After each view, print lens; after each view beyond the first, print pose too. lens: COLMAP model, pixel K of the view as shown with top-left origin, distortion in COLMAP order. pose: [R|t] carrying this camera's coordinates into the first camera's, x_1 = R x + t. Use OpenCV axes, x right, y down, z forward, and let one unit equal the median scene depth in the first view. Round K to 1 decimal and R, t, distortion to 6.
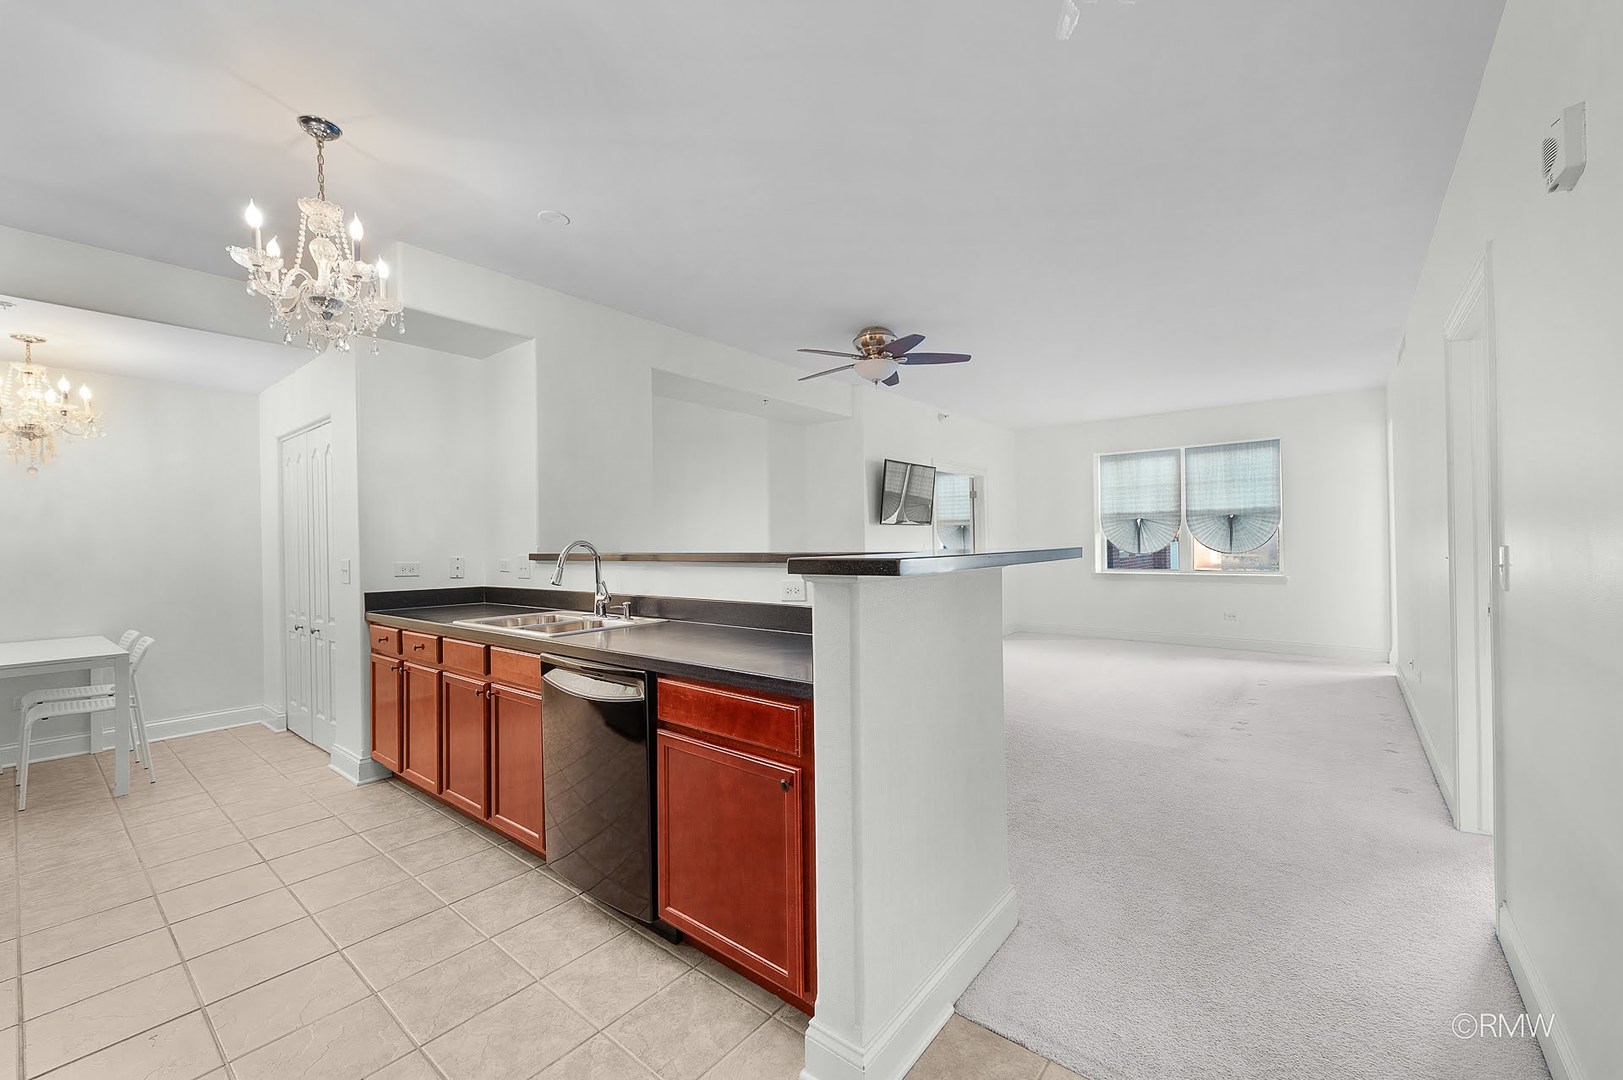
lens RADIAL K [[655.4, 0, 811.5], [0, 655.4, 540.0], [0, 0, 1]] dist [0.001175, 0.000276]
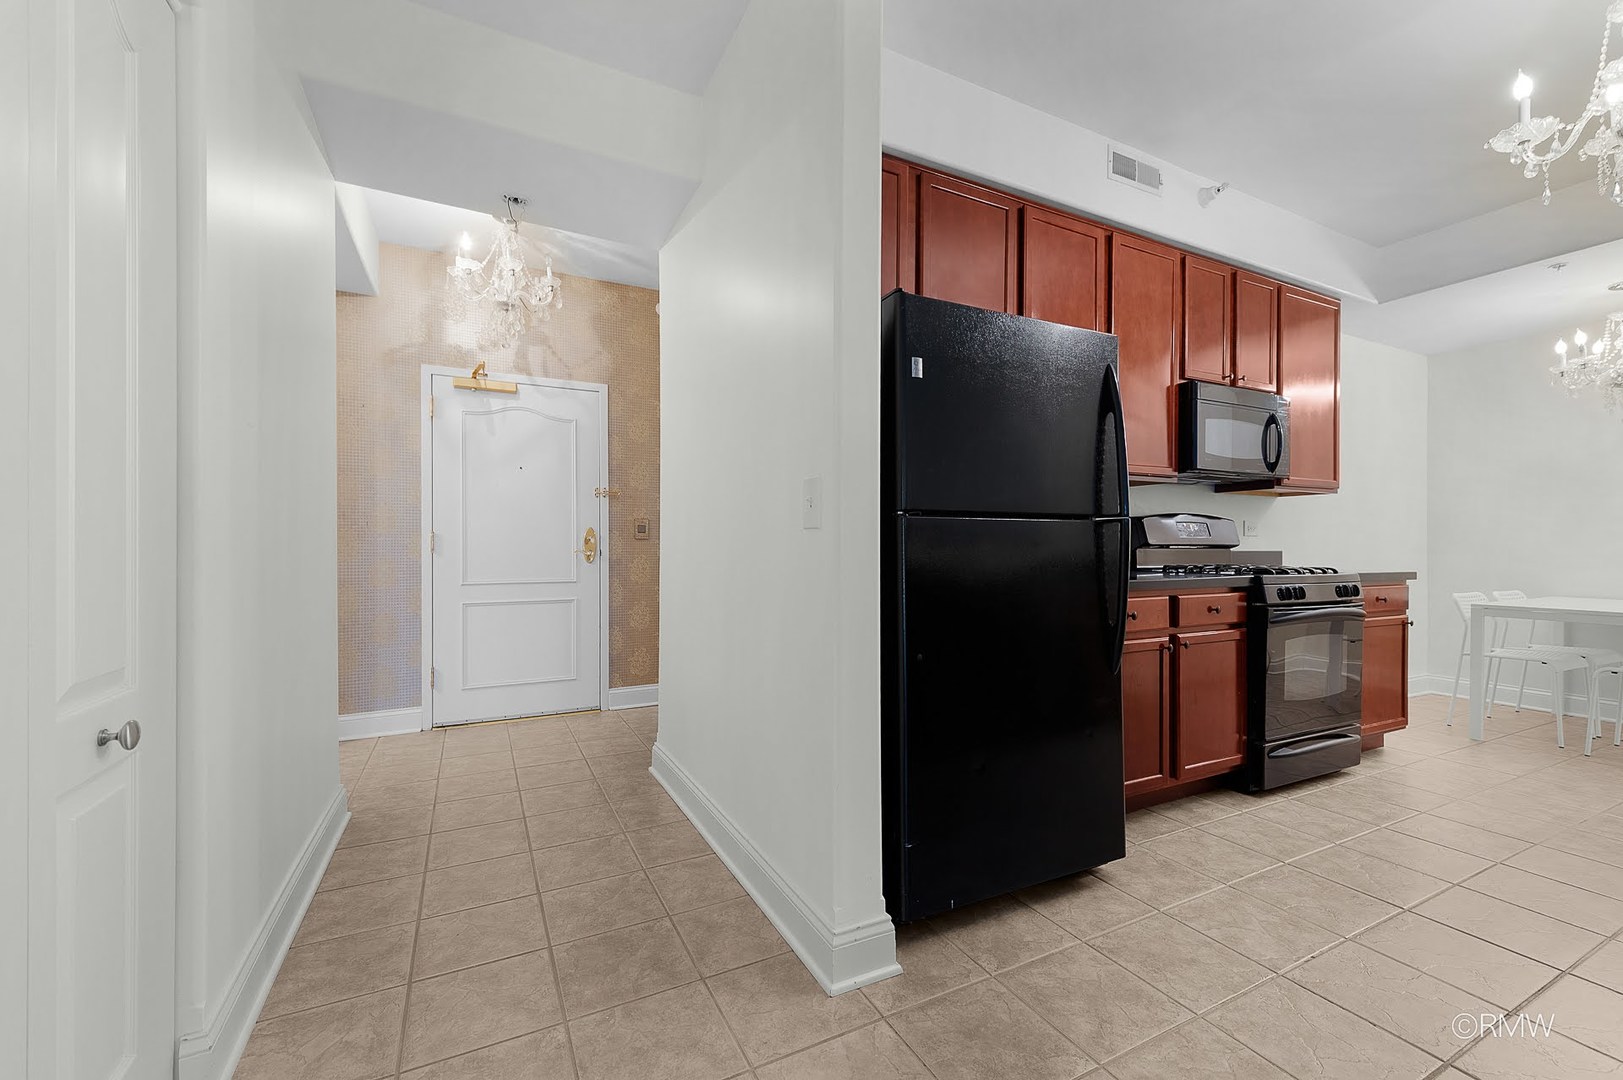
lens RADIAL K [[655.4, 0, 811.5], [0, 655.4, 540.0], [0, 0, 1]] dist [0.001175, 0.000276]
pose [[-0.403941, 0.007849, -0.914751, 0.235005], [0.008566, 0.999952, 0.004797, 0.067337], [0.914745, -0.005898, -0.403989, 0.339745]]
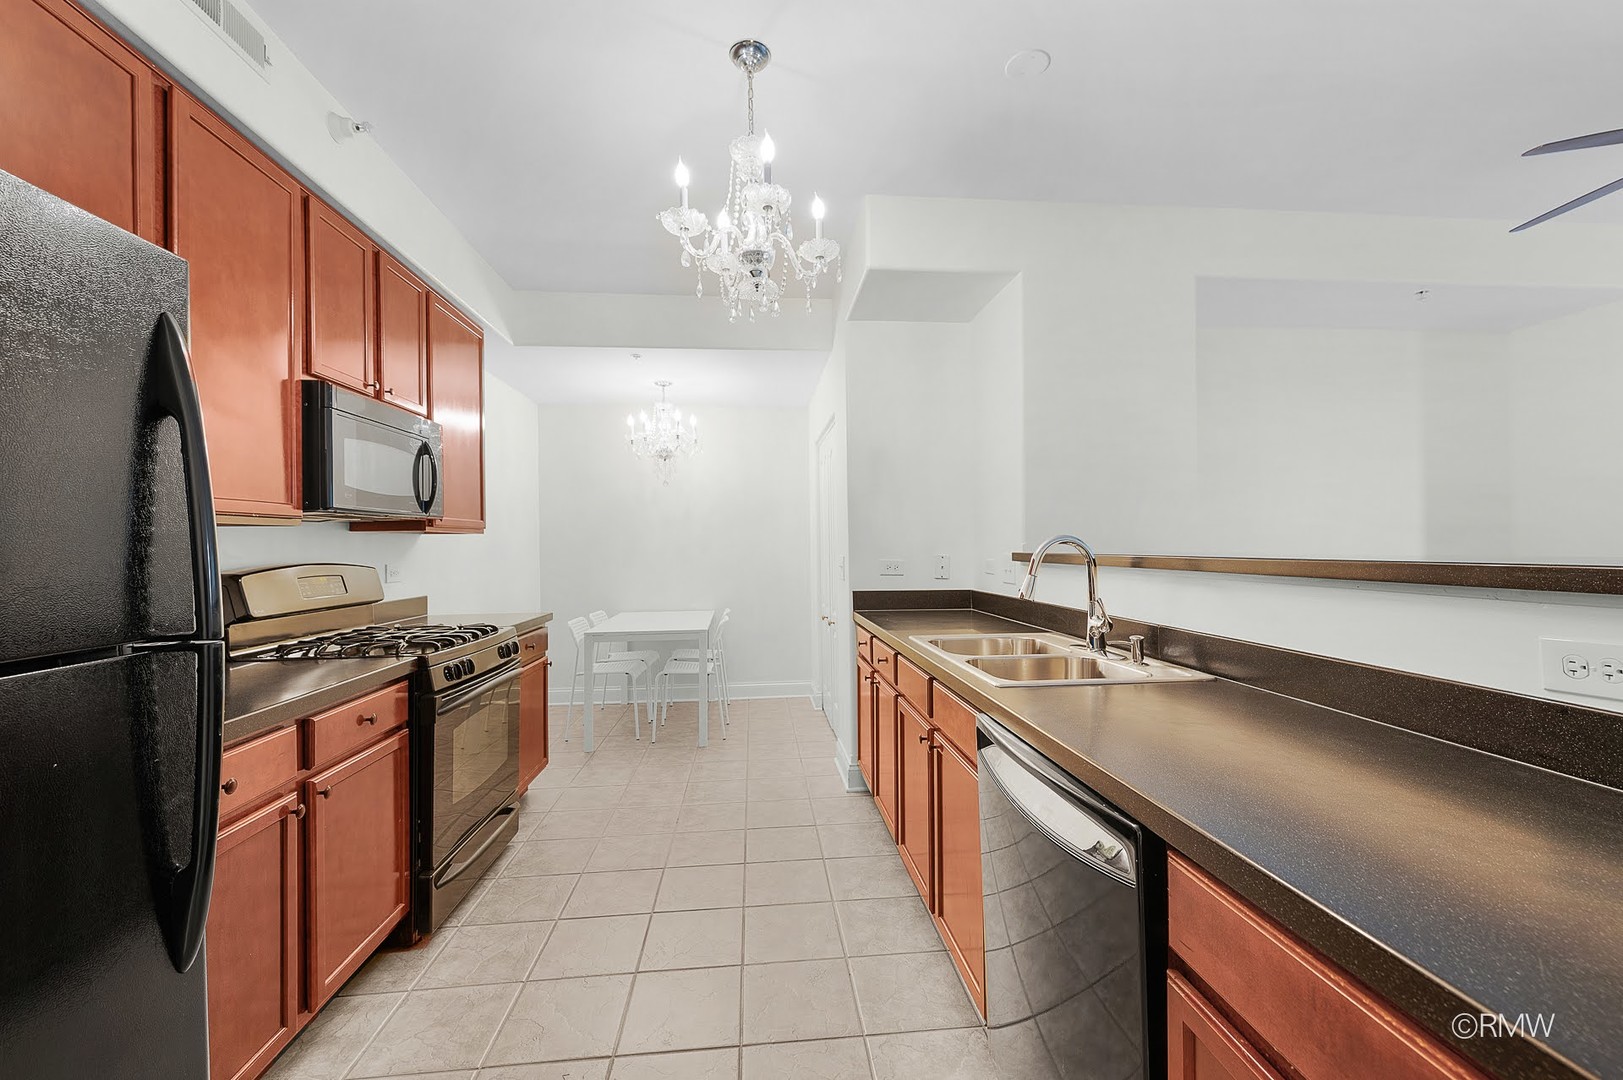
lens RADIAL K [[650.0, 0, 814.7], [0, 650.0, 544.7], [0, 0, 1]] dist [0.007960, -0.000462]
pose [[0.706594, 0.005288, -0.707600, -0.062673], [0.005075, 0.999908, 0.012540, 0.001330], [0.707601, -0.012452, 0.706502, 0.345390]]
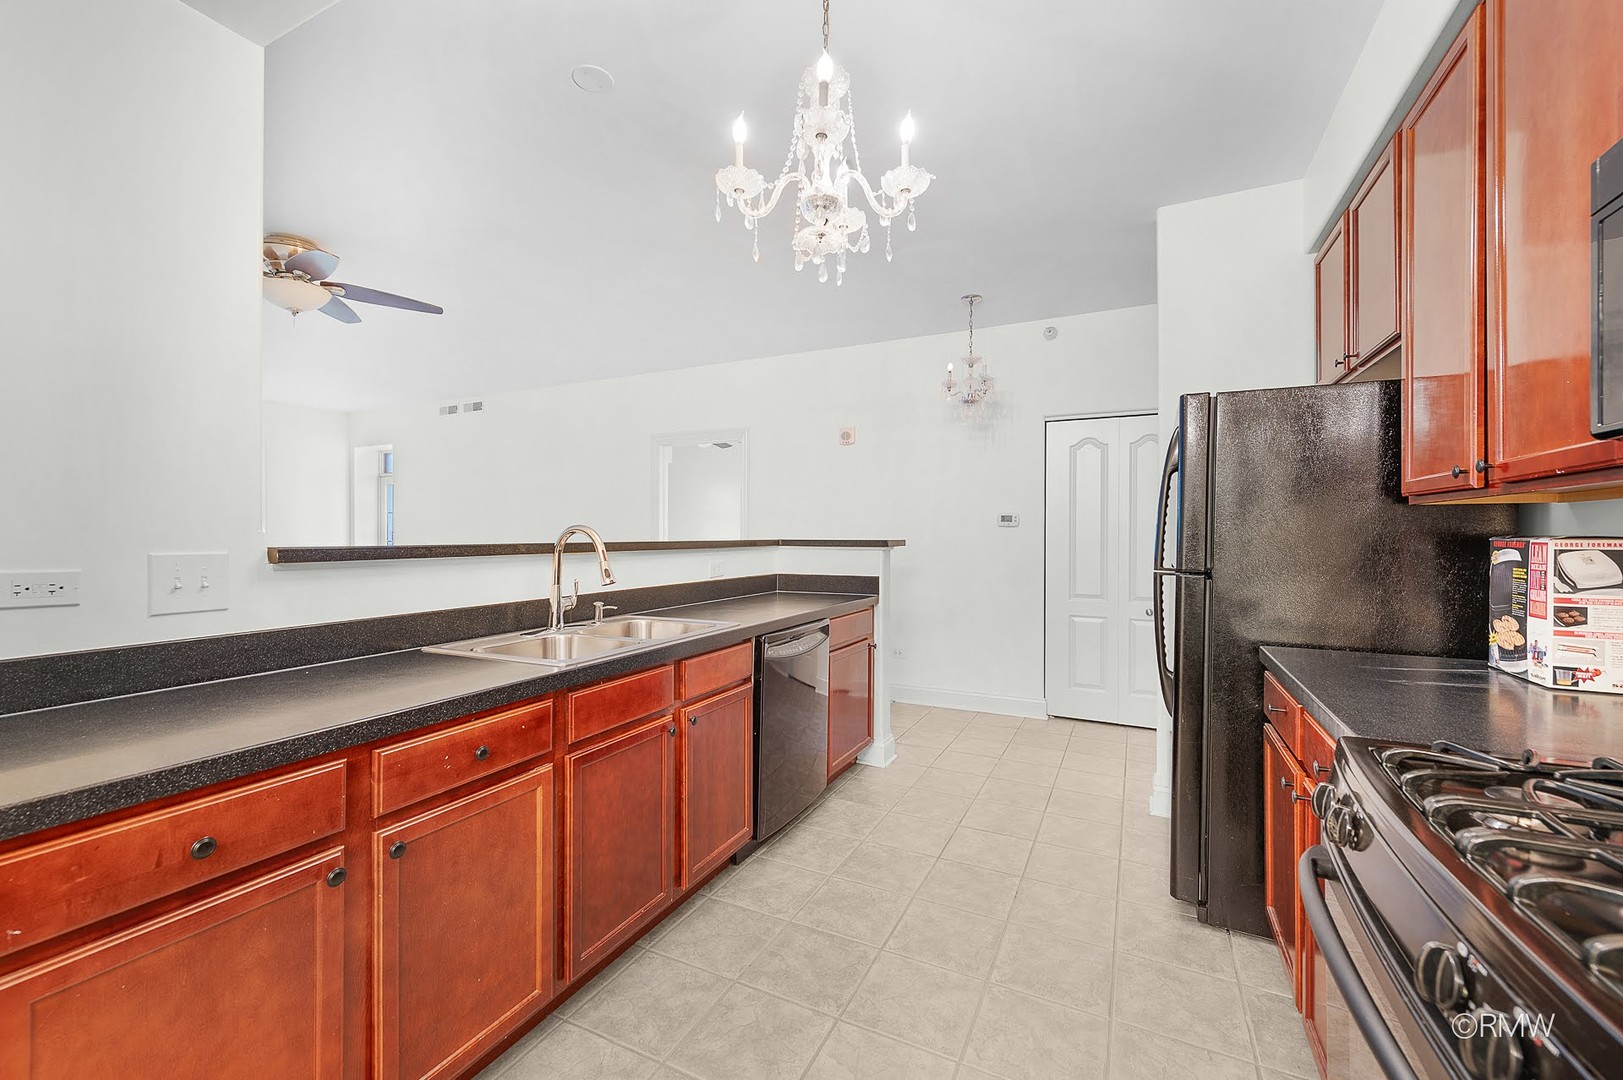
lens RADIAL K [[655.4, 0, 811.5], [0, 655.4, 540.0], [0, 0, 1]] dist [0.001175, 0.000276]
pose [[-0.228268, -0.004894, 0.973586, -1.095170], [-0.016901, 0.999857, 0.001064, 0.012512], [-0.973452, -0.016212, -0.228318, 0.893696]]
